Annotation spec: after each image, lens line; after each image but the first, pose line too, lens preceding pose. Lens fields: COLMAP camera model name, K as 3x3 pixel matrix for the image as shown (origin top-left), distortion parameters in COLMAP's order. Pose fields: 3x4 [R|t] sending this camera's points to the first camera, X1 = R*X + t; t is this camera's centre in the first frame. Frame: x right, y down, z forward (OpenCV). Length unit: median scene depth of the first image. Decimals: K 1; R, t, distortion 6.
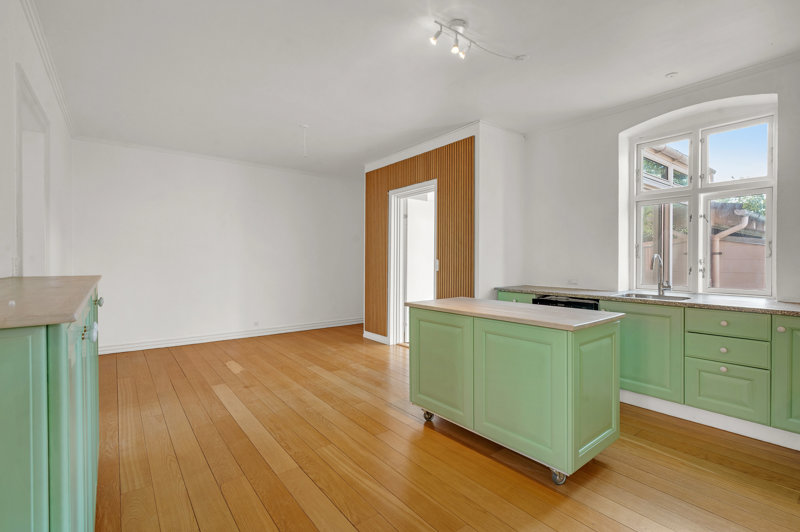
lens RADIAL K [[380.3, 0, 401.8], [0, 380.3, 262.0], [0, 0, 1]] dist [0.000912, 0.000052]
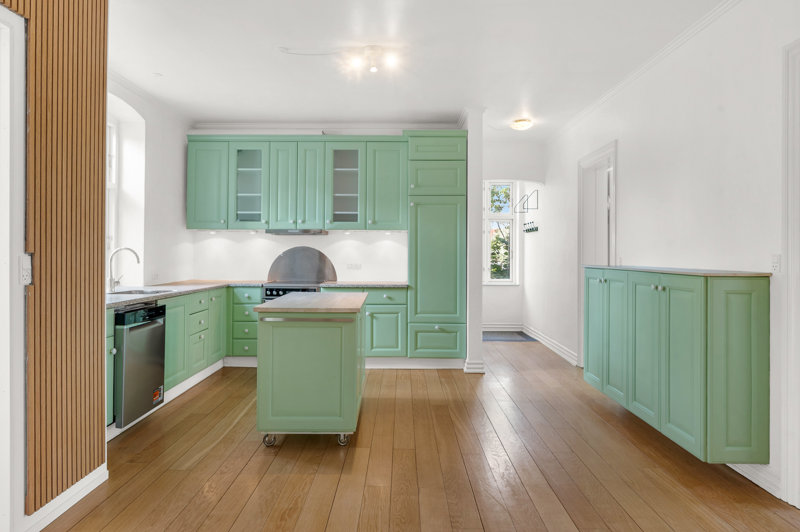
lens RADIAL K [[533.9, 0, 400.0], [0, 533.9, 249.3], [0, 0, 1]] dist [0.000008, -0.001150]
pose [[-0.792209, -0.000097, 0.610250, -0.587873], [-0.001780, 0.999996, -0.002152, -0.011672], [-0.610247, -0.002791, -0.792206, 1.454374]]
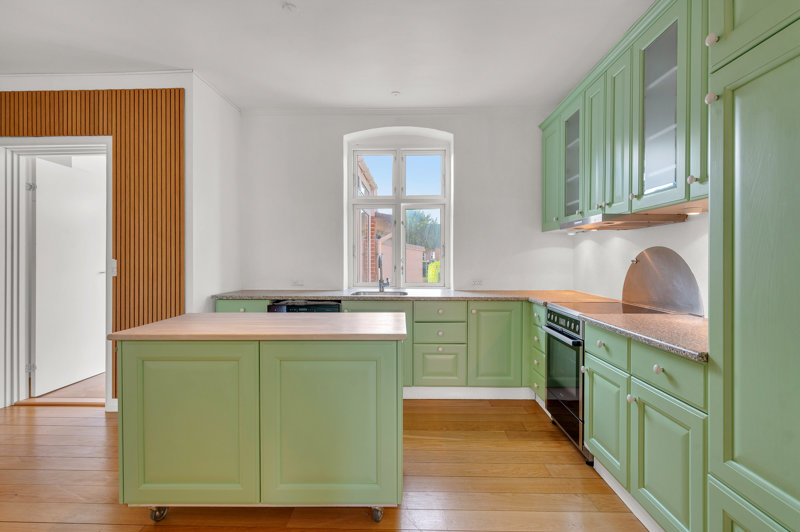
lens RADIAL K [[380.3, 0, 401.8], [0, 380.3, 262.0], [0, 0, 1]] dist [0.000912, 0.000052]
pose [[0.629526, -0.005683, 0.776959, -0.124429], [0.006679, 0.999976, 0.001902, 0.000268], [-0.776951, 0.003992, 0.629549, 0.238900]]
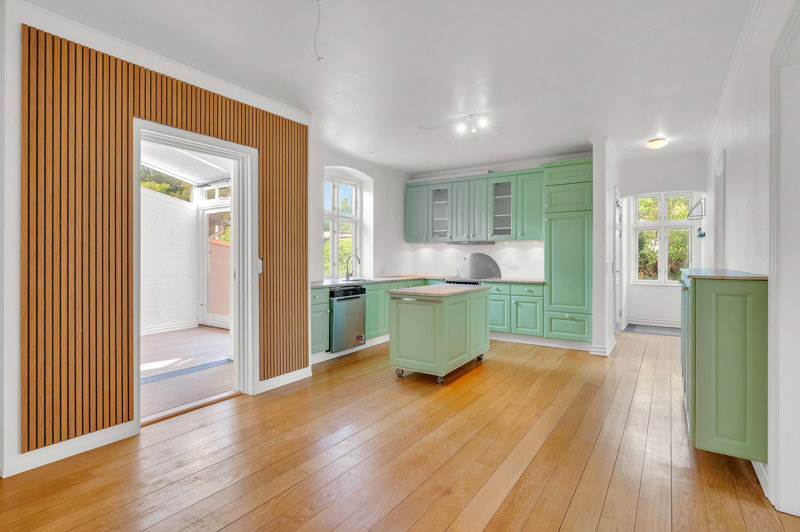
lens RADIAL K [[402.2, 0, 401.5], [0, 402.2, 257.2], [0, 0, 1]] dist [-0.000463, -0.000261]
pose [[-0.325496, -0.002515, 0.945540, -0.916846], [0.004128, 0.999983, 0.004080, -0.013332], [-0.945534, 0.005231, -0.325480, 1.223971]]
